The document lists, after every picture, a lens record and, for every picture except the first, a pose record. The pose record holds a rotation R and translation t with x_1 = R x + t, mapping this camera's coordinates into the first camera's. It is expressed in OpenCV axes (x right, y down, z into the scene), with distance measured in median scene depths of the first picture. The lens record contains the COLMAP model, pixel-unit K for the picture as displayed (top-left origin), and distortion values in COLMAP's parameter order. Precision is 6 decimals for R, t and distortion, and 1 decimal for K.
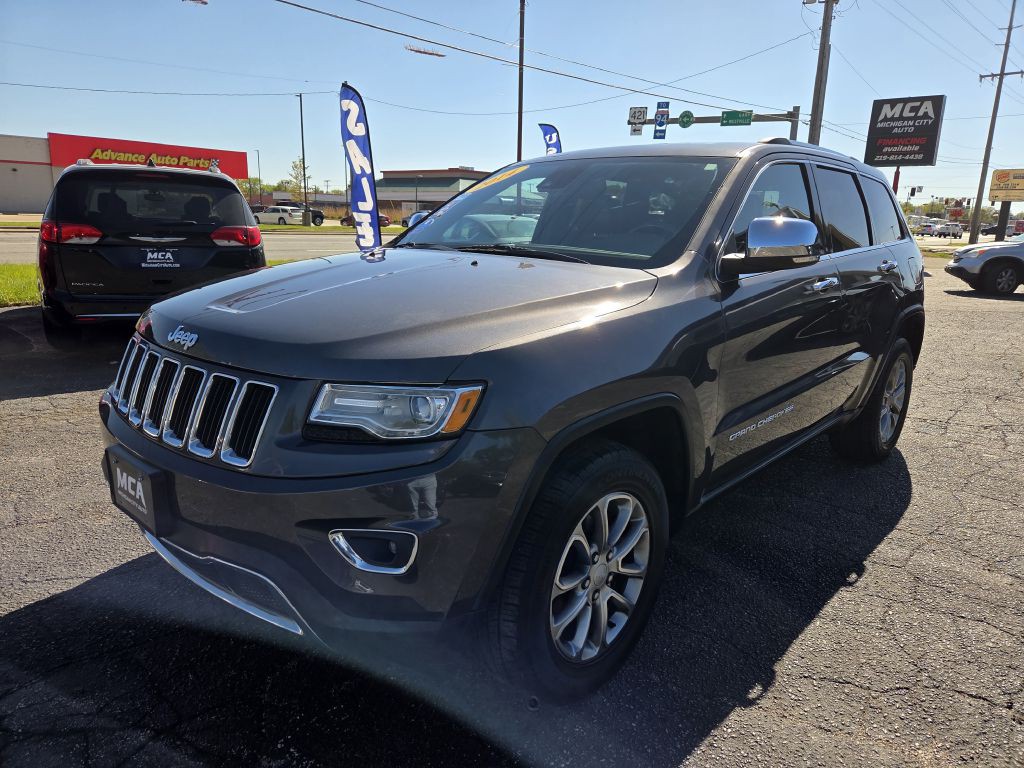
lens RADIAL K [[687.7, 0, 510.4], [0, 687.7, 379.7], [0, 0, 1]] dist [0.066142, -0.047445]
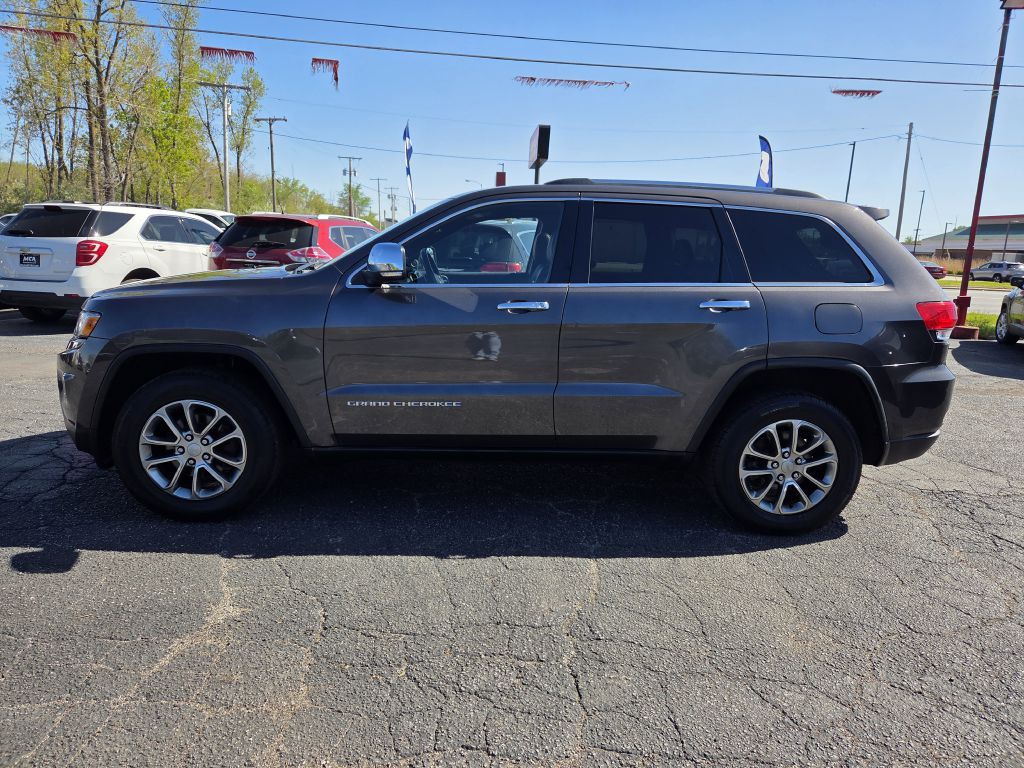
lens RADIAL K [[687.7, 0, 510.2], [0, 687.7, 377.5], [0, 0, 1]] dist [0.066142, -0.047445]
pose [[0.706693, 0.135532, -0.694418, 1.463649], [-0.186059, 0.982536, 0.002418, -0.026565], [0.682618, 0.127494, 0.719568, 0.242481]]
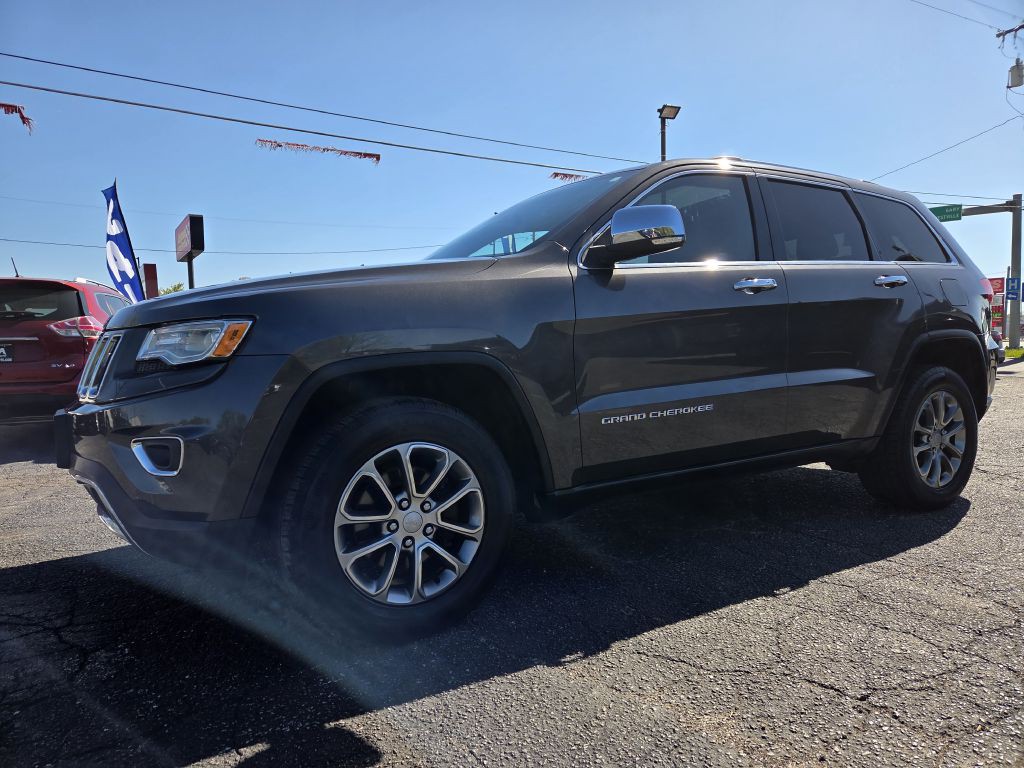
lens RADIAL K [[687.7, 0, 498.5], [0, 687.7, 395.2], [0, 0, 1]] dist [0.066142, -0.047445]
pose [[0.955244, -0.029788, -0.294316, 0.466225], [-0.018037, 0.987201, -0.158459, 0.208081], [0.295270, 0.156675, 0.942480, 0.012346]]
